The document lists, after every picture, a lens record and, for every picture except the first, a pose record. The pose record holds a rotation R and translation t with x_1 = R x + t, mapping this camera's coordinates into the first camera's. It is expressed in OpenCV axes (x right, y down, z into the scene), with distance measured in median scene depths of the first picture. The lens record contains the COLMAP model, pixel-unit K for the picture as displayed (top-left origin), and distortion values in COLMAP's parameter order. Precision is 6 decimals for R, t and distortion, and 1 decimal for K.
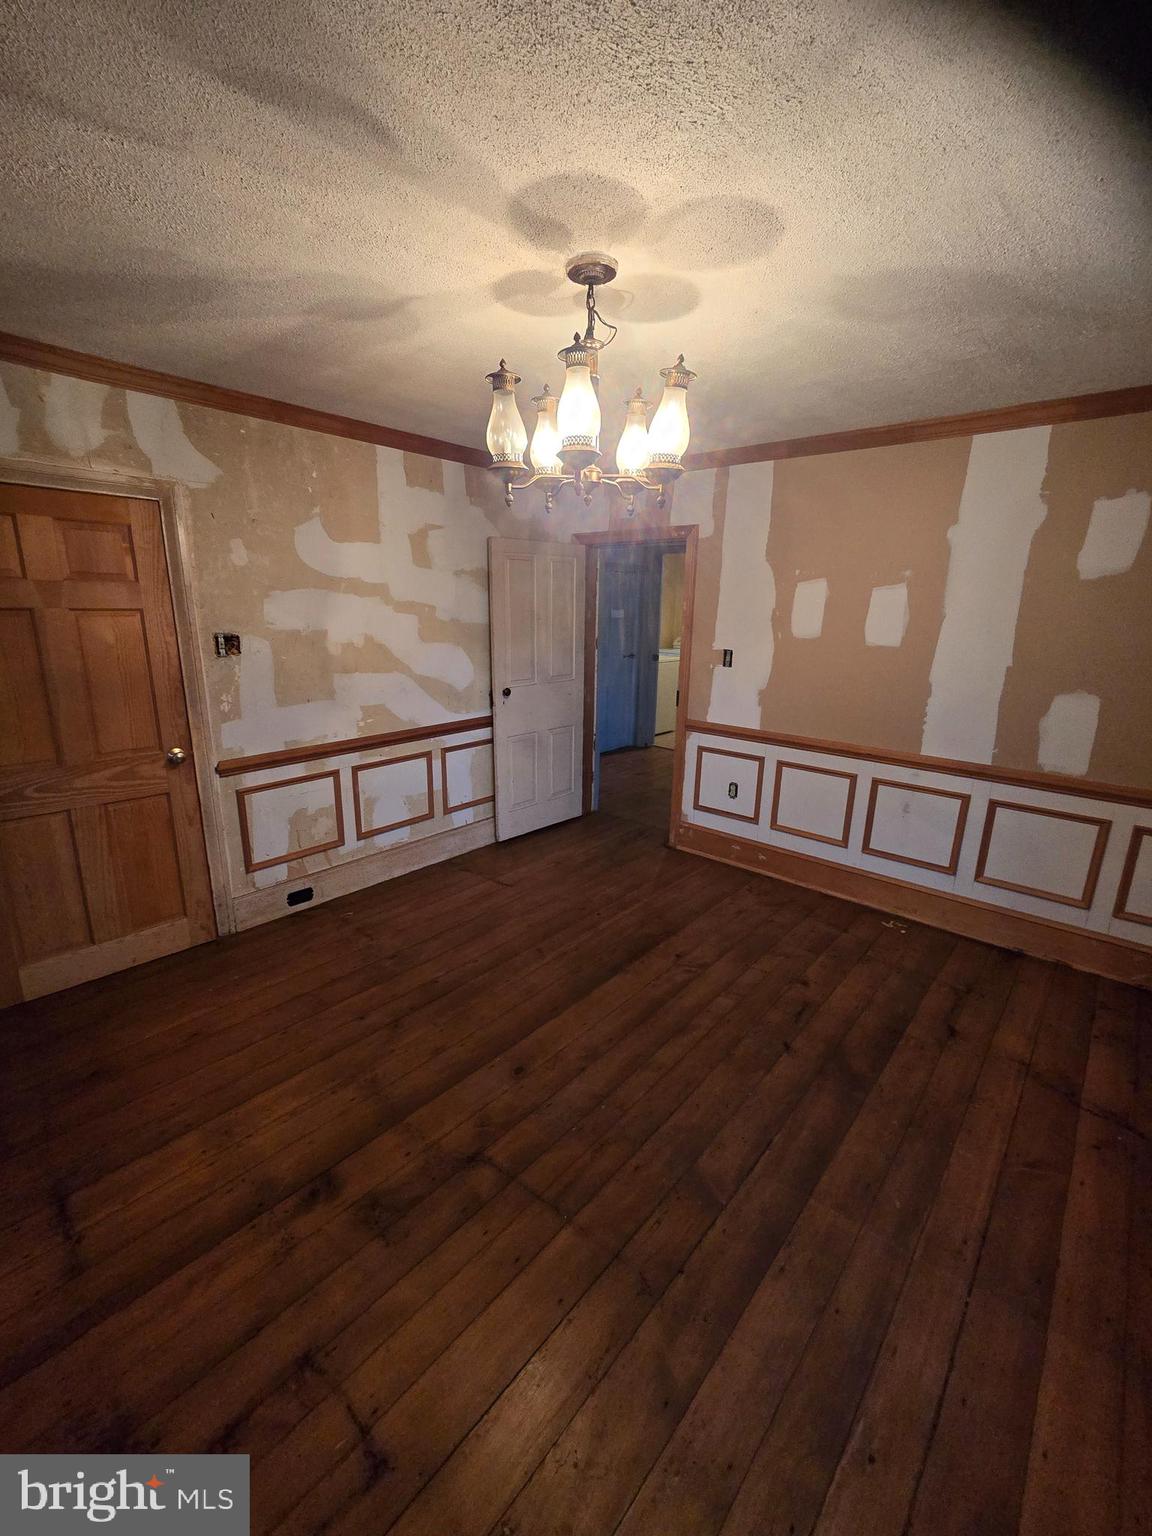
lens RADIAL K [[638.2, 0, 568.4], [0, 638.2, 765.5], [0, 0, 1]] dist [0.002518, -0.000246]
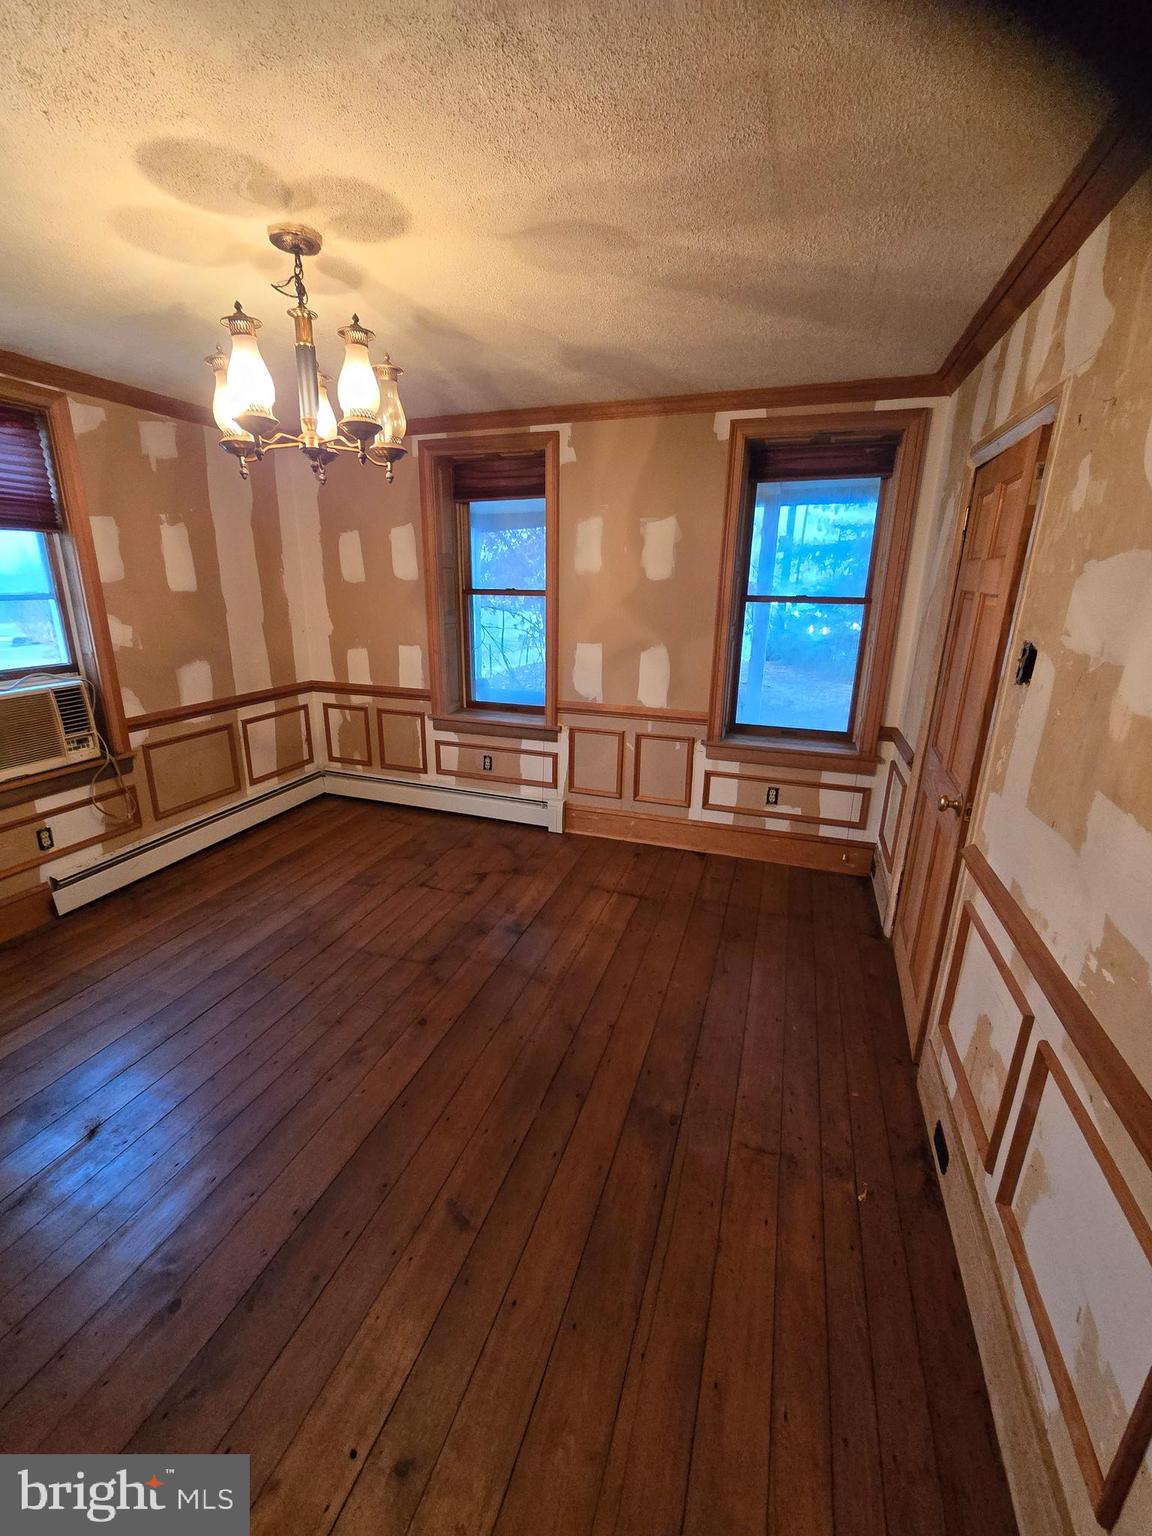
lens RADIAL K [[638.2, 0, 564.0], [0, 638.2, 764.7], [0, 0, 1]] dist [0.002518, -0.000246]
pose [[-0.927956, 0.080338, -0.363927, 0.062891], [-0.119445, 0.860871, 0.494604, -0.496664], [0.353029, 0.502440, -0.789255, 1.962706]]
